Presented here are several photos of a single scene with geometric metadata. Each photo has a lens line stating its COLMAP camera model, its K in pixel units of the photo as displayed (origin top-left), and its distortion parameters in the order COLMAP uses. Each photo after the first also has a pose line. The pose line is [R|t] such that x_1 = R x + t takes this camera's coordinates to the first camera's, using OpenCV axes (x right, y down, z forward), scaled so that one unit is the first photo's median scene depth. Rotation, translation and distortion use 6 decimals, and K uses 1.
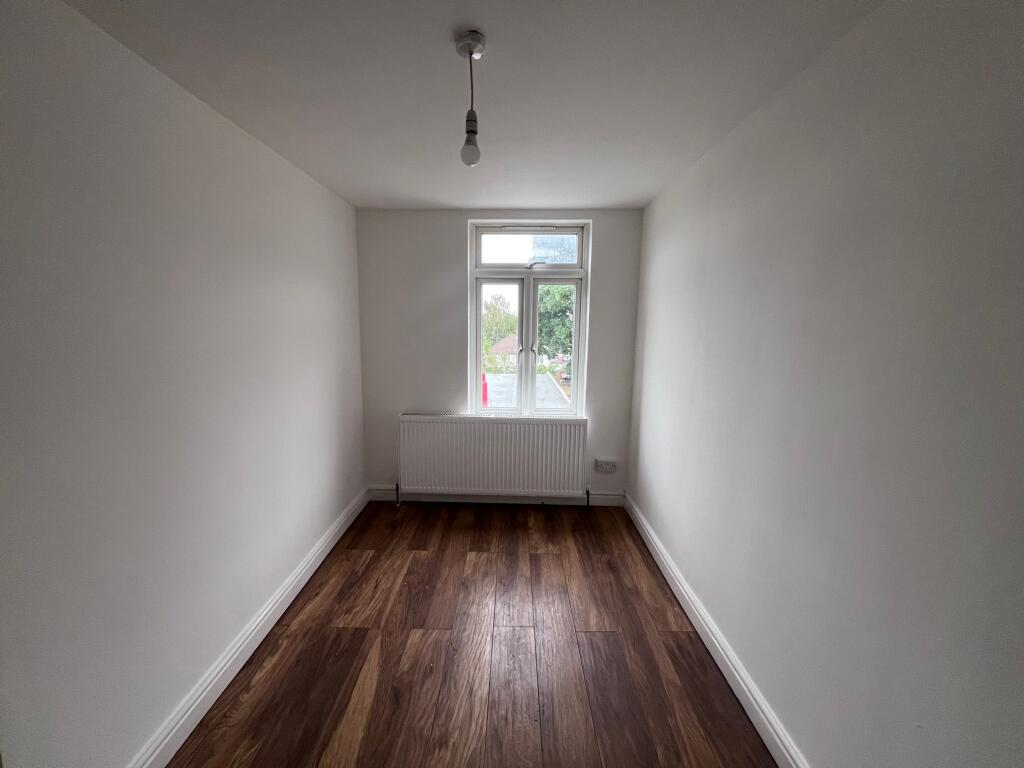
lens RADIAL K [[412.4, 0, 512.0], [0, 412.4, 384.0], [0, 0, 1]] dist [-0.000321, 0.000087]
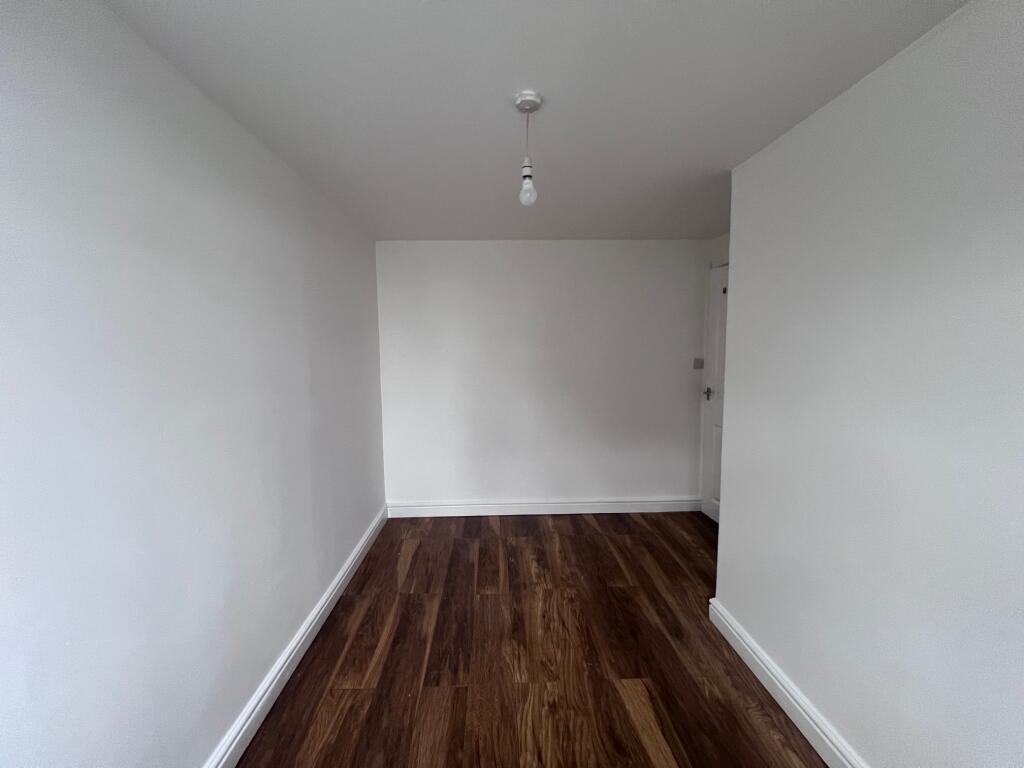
lens RADIAL K [[409.9, 0, 512.0], [0, 409.9, 384.0], [0, 0, 1]] dist [0.000895, 0.000266]
pose [[-0.998603, 0.002944, -0.052759, 0.002355], [-0.010229, 0.968792, 0.247664, -0.153328], [0.051842, 0.247858, -0.967408, 1.037120]]
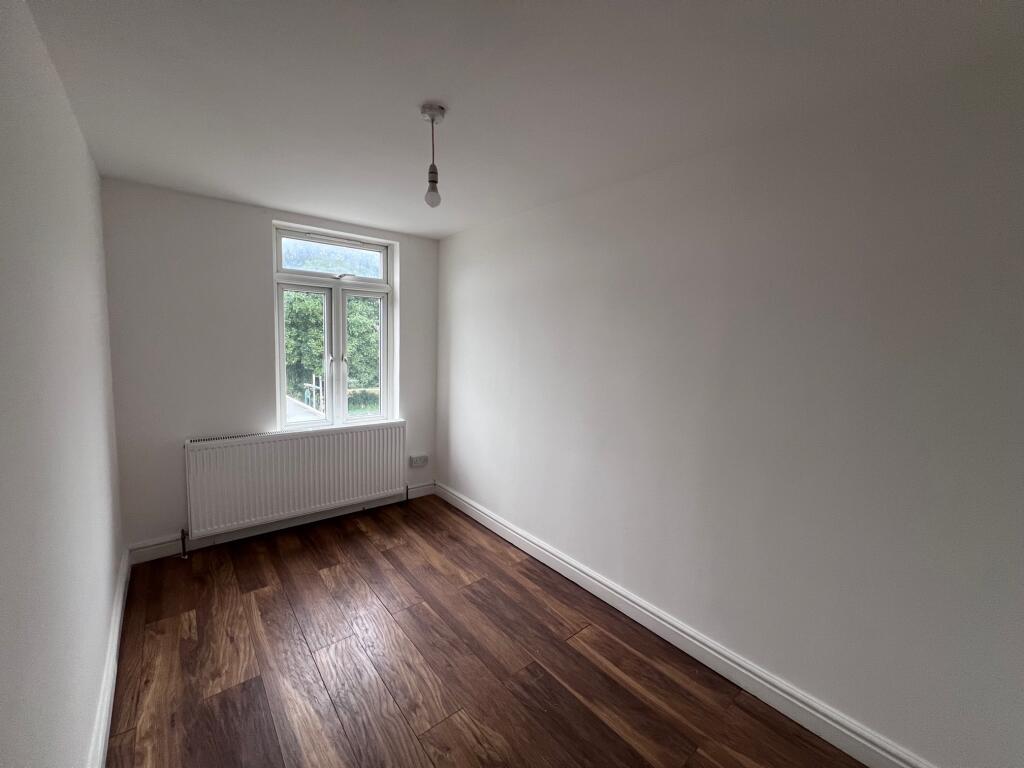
lens RADIAL K [[409.9, 0, 512.0], [0, 409.9, 384.0], [0, 0, 1]] dist [0.000895, 0.000266]
pose [[0.759565, -0.057659, 0.647871, -0.350833], [0.074770, 0.997200, 0.001088, 0.008208], [-0.646120, 0.047615, 0.761750, -0.032701]]
